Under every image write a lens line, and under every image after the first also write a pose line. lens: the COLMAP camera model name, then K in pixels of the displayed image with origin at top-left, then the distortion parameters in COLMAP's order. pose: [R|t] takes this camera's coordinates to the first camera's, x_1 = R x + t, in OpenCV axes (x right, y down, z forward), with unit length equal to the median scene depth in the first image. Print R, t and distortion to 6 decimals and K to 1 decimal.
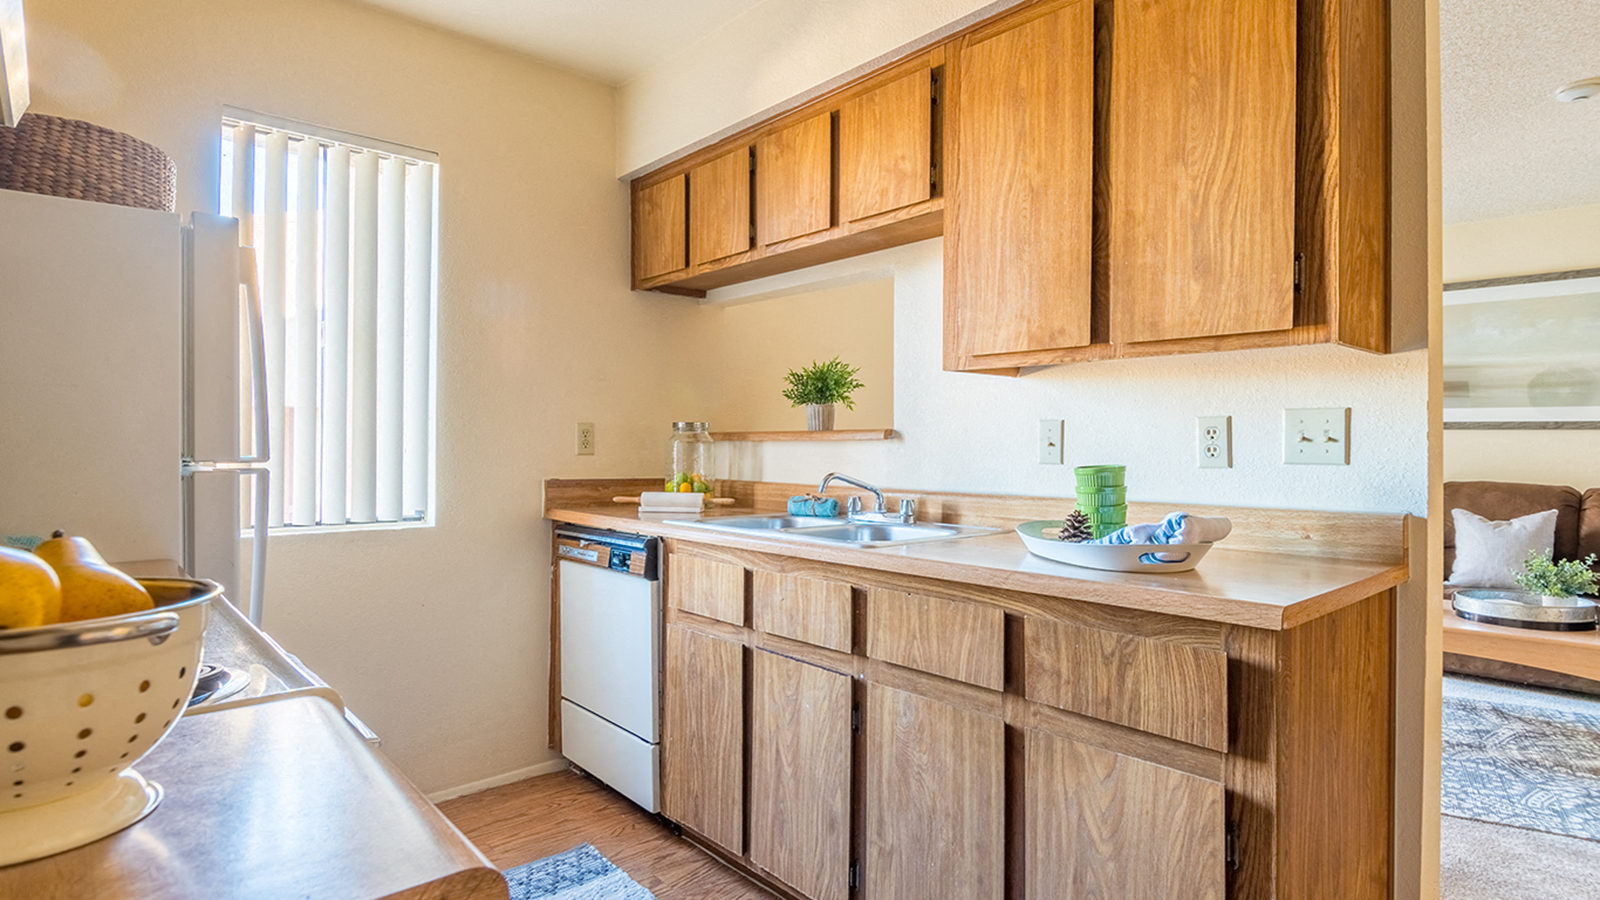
lens RADIAL K [[842.4, 0, 792.9], [0, 842.4, 439.9], [0, 0, 1]] dist [-0.003506, -0.001919]
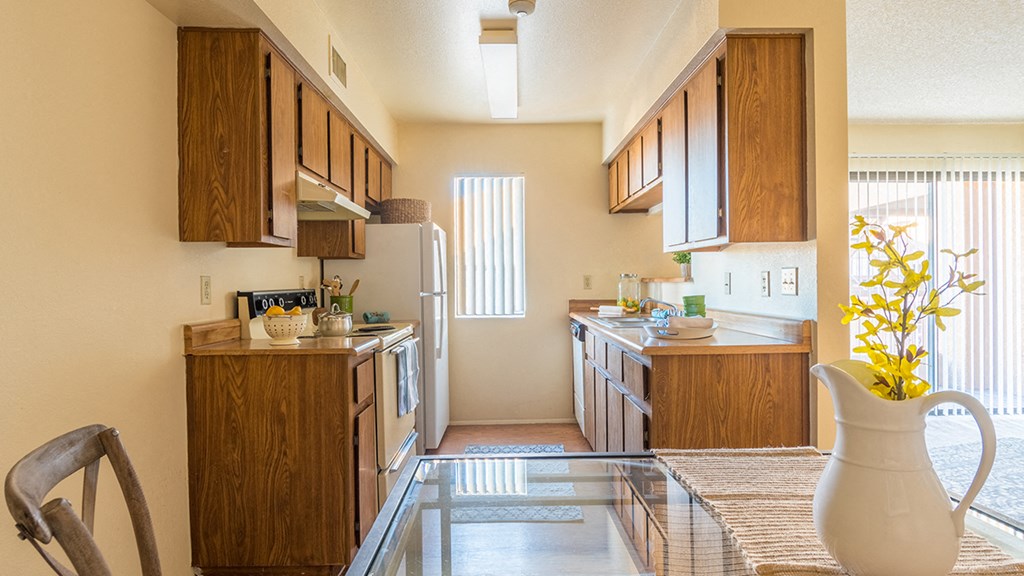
lens RADIAL K [[539.2, 0, 507.5], [0, 539.2, 281.5], [0, 0, 1]] dist [-0.003506, -0.001919]
pose [[0.766078, -0.012600, -0.642624, 0.580375], [0.019188, 0.999811, 0.003271, -0.012511], [0.642461, -0.014836, 0.766175, -0.280199]]
